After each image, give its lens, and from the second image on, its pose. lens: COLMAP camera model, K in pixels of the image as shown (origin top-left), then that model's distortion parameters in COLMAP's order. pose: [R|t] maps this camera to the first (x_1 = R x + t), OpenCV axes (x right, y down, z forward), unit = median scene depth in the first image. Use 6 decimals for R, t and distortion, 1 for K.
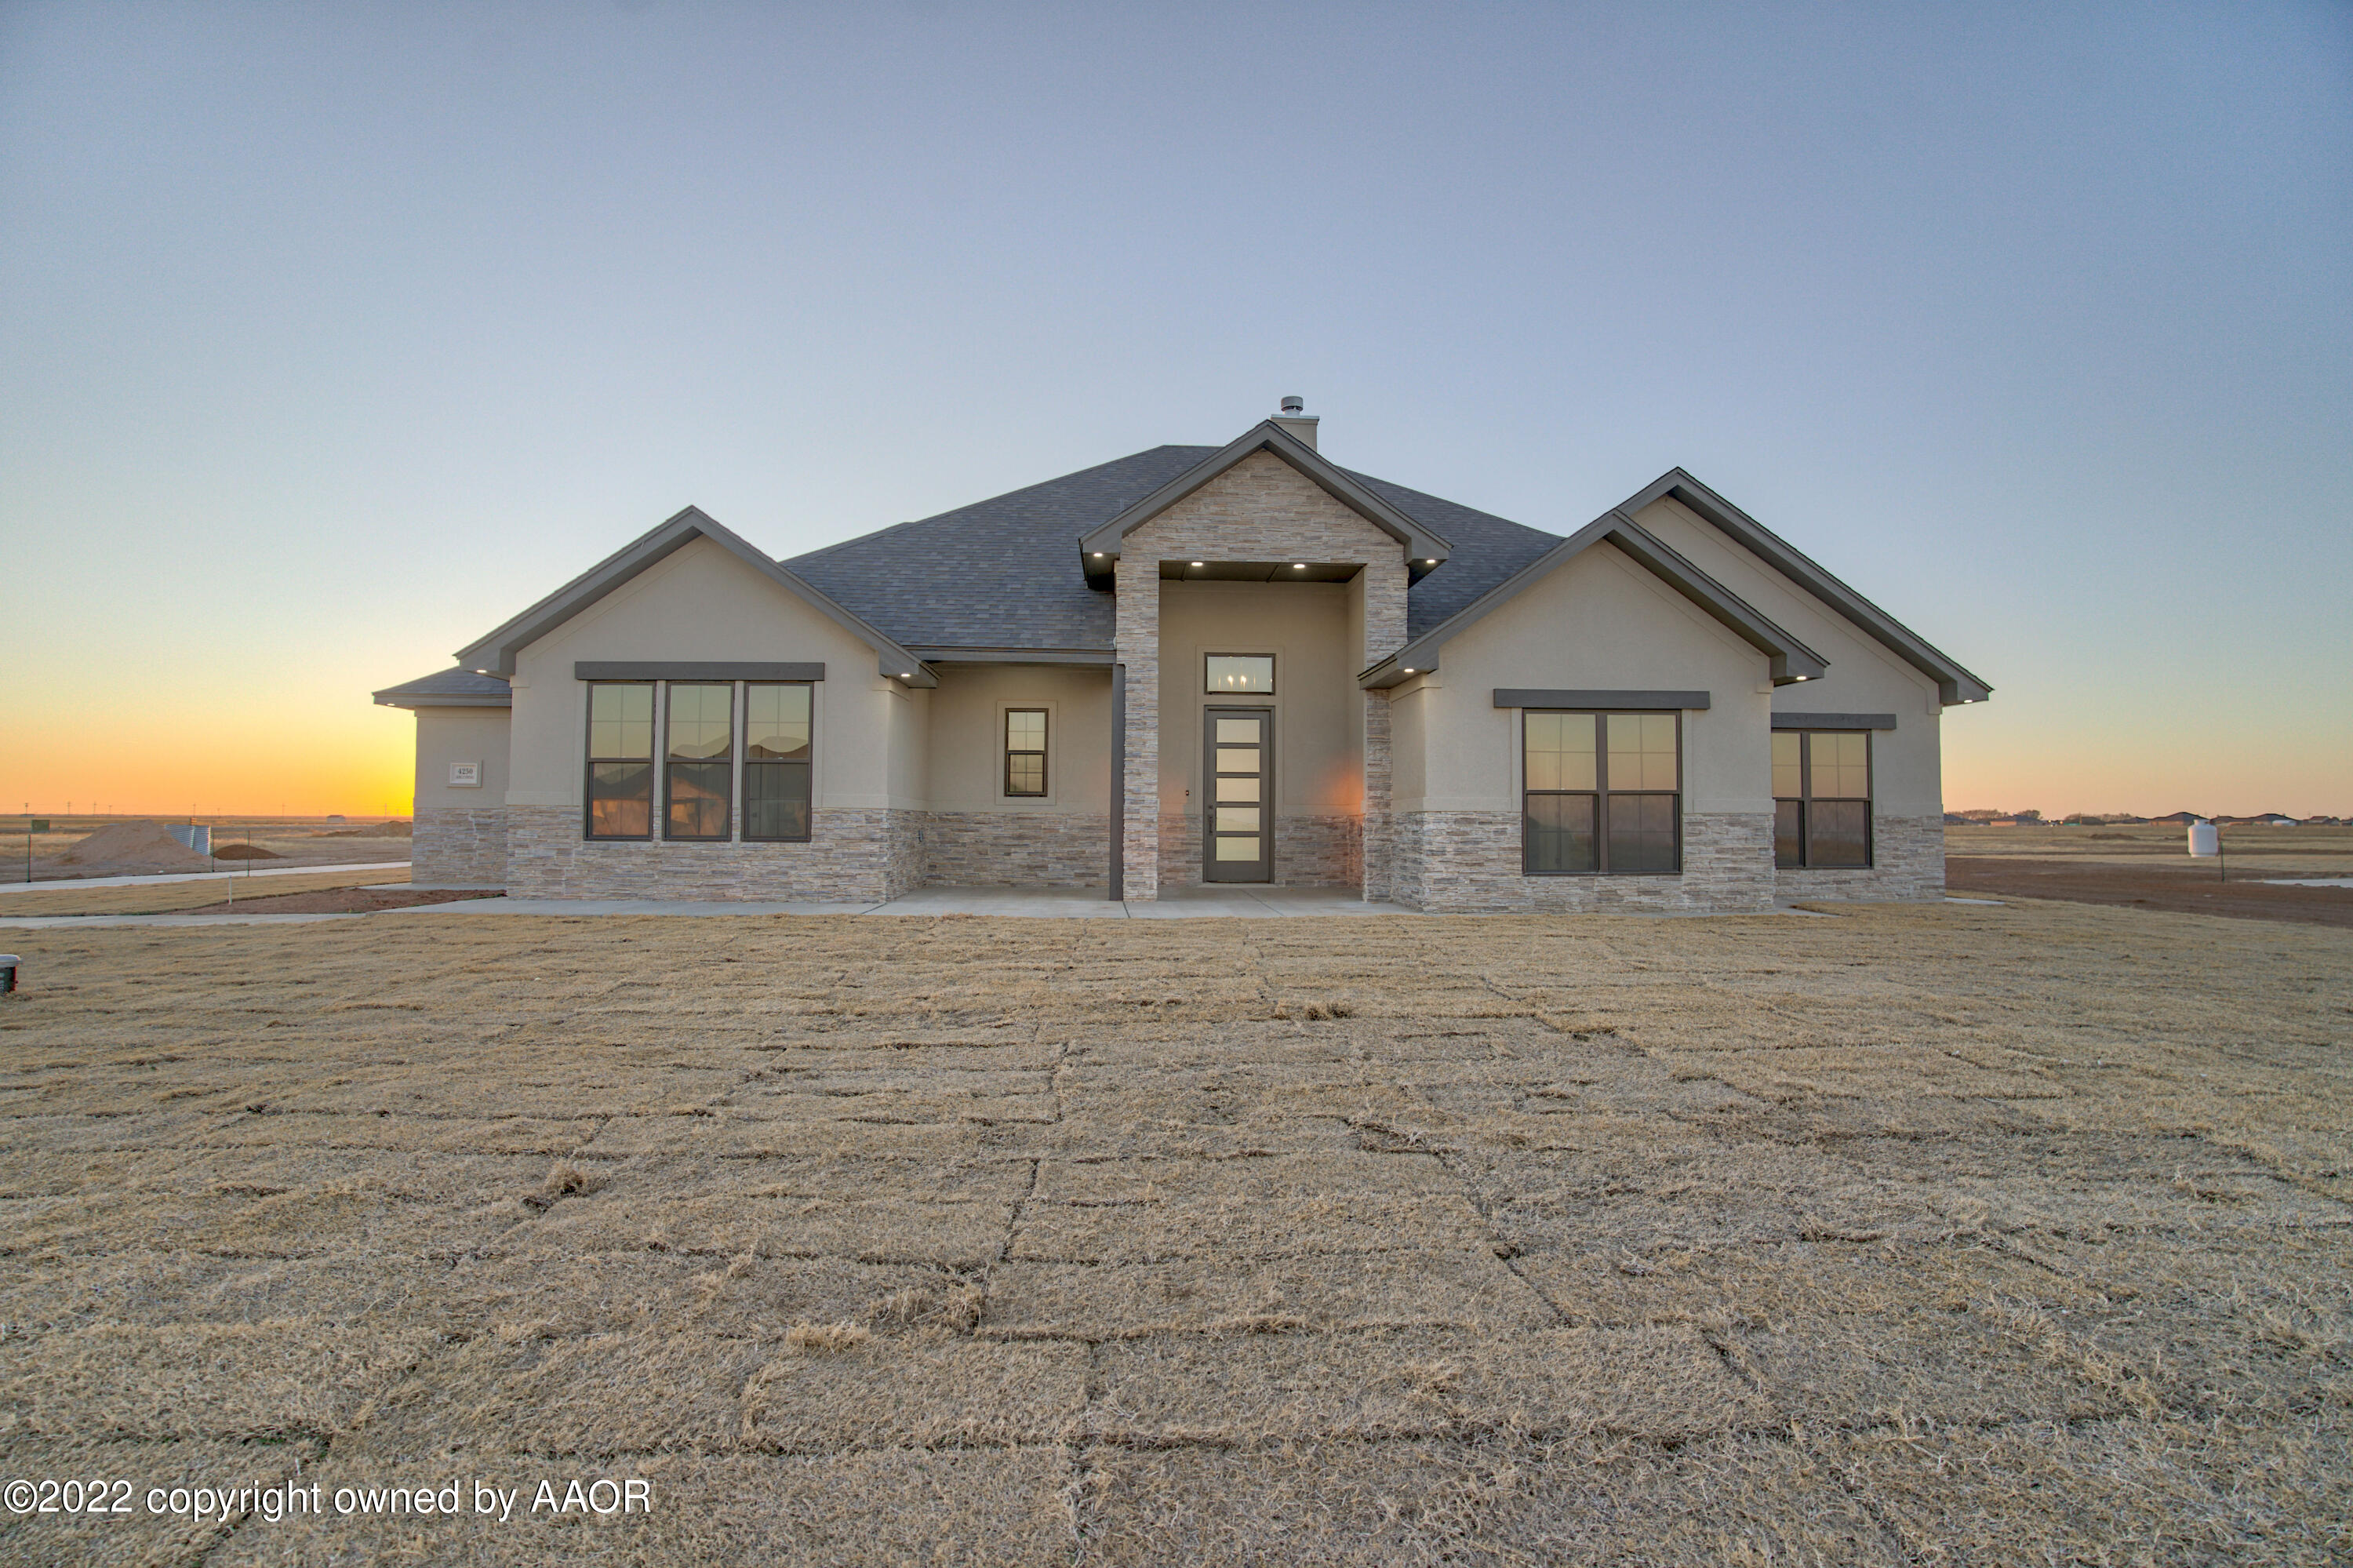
lens RADIAL K [[1156.9, 0, 1158.9], [0, 1156.9, 784.9], [0, 0, 1]] dist [-0.064029, 0.023064]
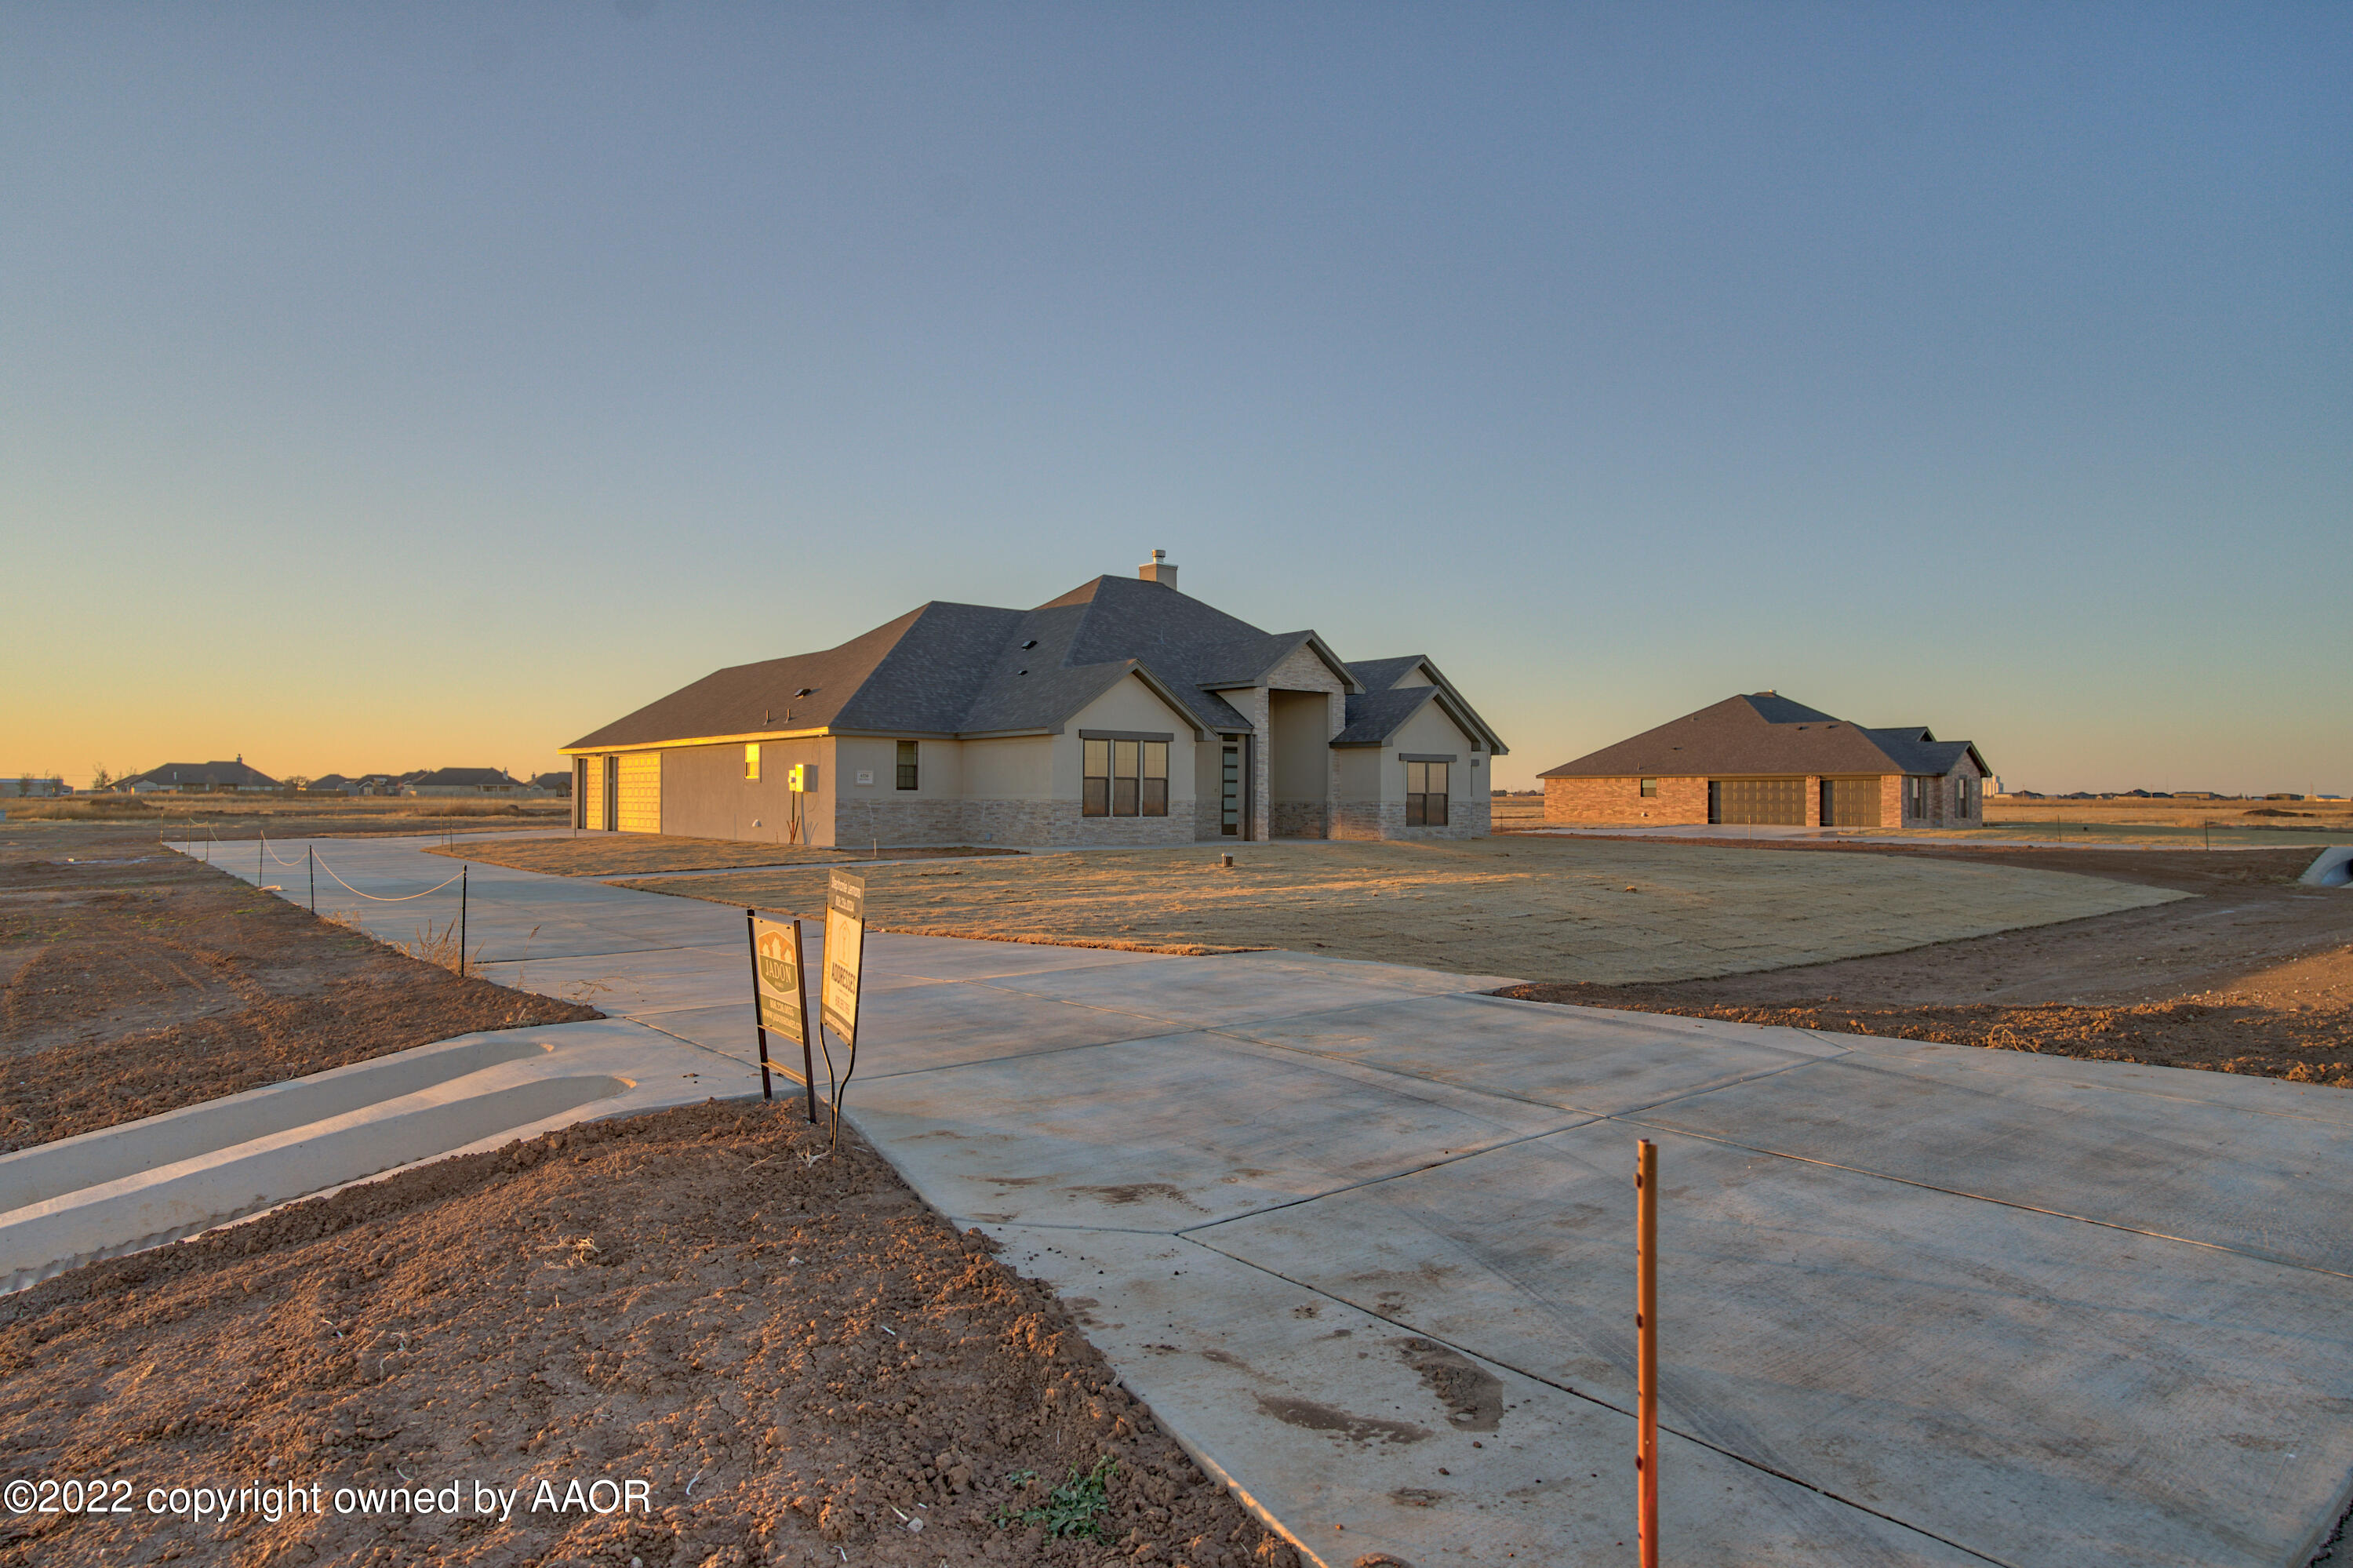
lens RADIAL K [[1374.9, 0, 1186.4], [0, 1374.9, 783.1], [0, 0, 1]] dist [-0.022593, 0.016098]
pose [[0.787738, 0.004014, 0.615997, -1.772927], [-0.020486, 0.999596, 0.019685, -0.060443], [-0.615670, -0.028126, 0.787502, -1.004412]]
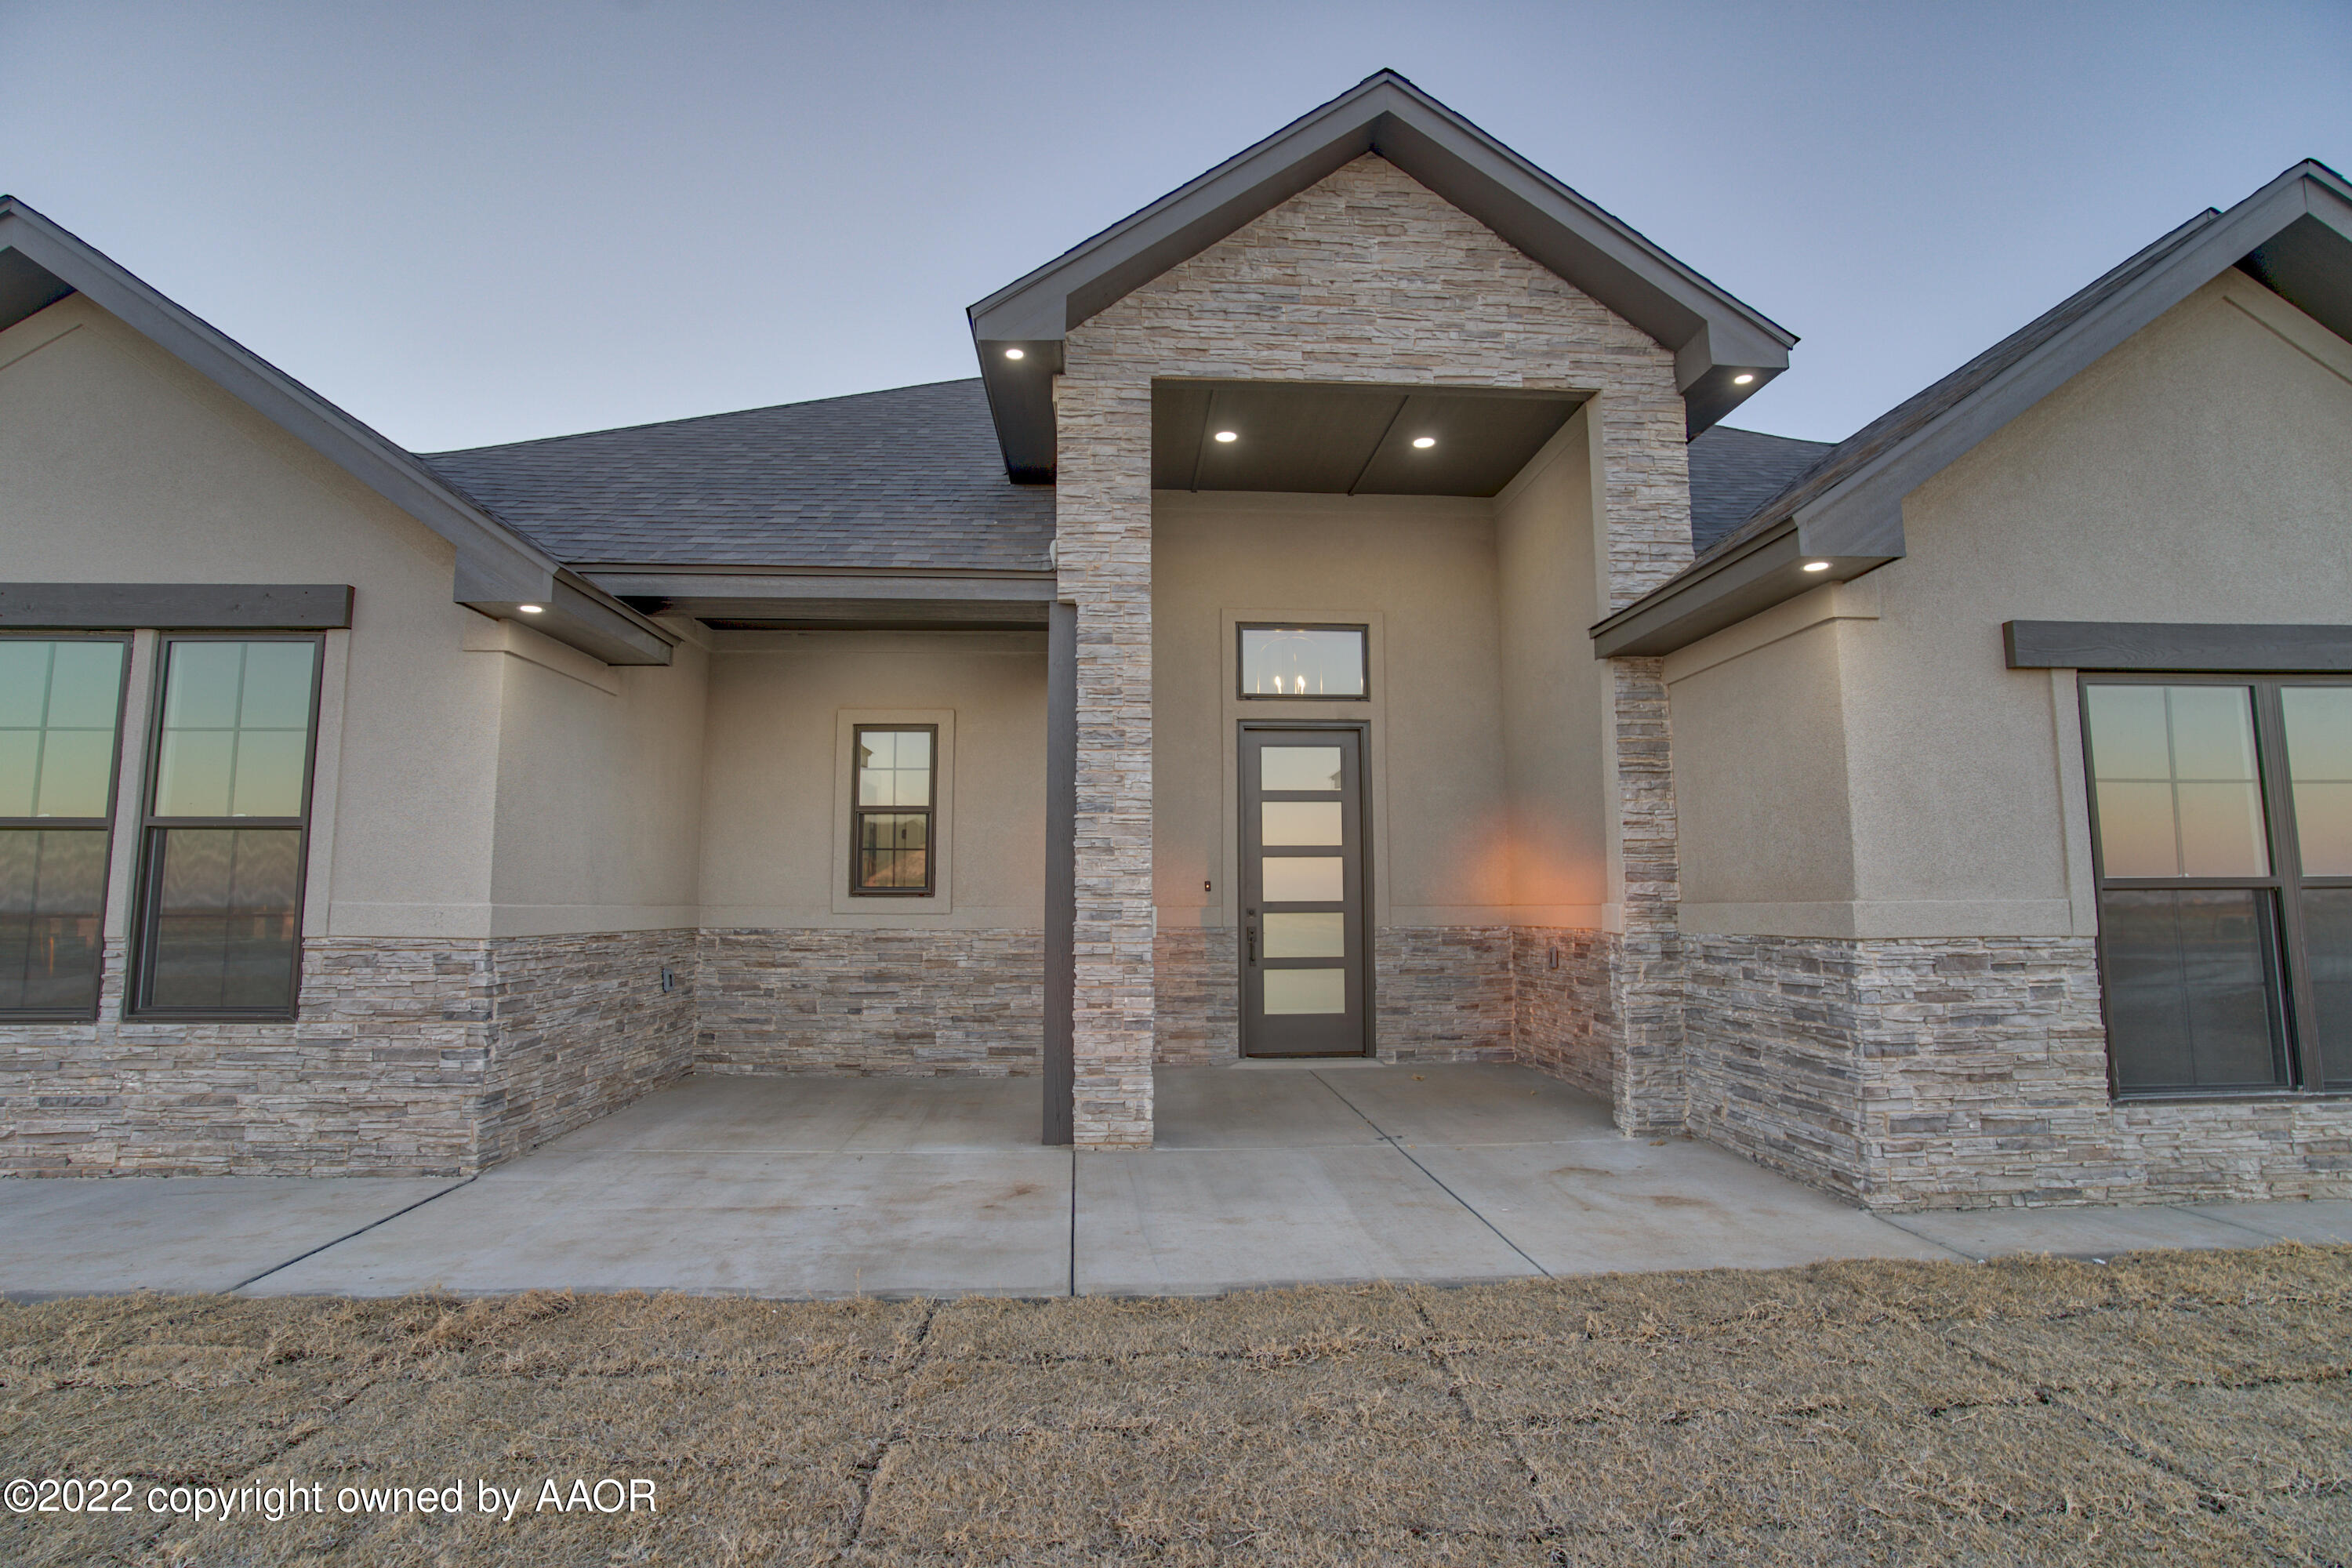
lens RADIAL K [[1156.3, 0, 1164.2], [0, 1156.3, 782.0], [0, 0, 1]] dist [-0.064029, 0.023064]
pose [[0.999885, -0.007847, 0.012963, -0.001932], [0.008740, 0.997483, -0.070369, -0.004027], [-0.012378, 0.070475, 0.997437, 0.565828]]
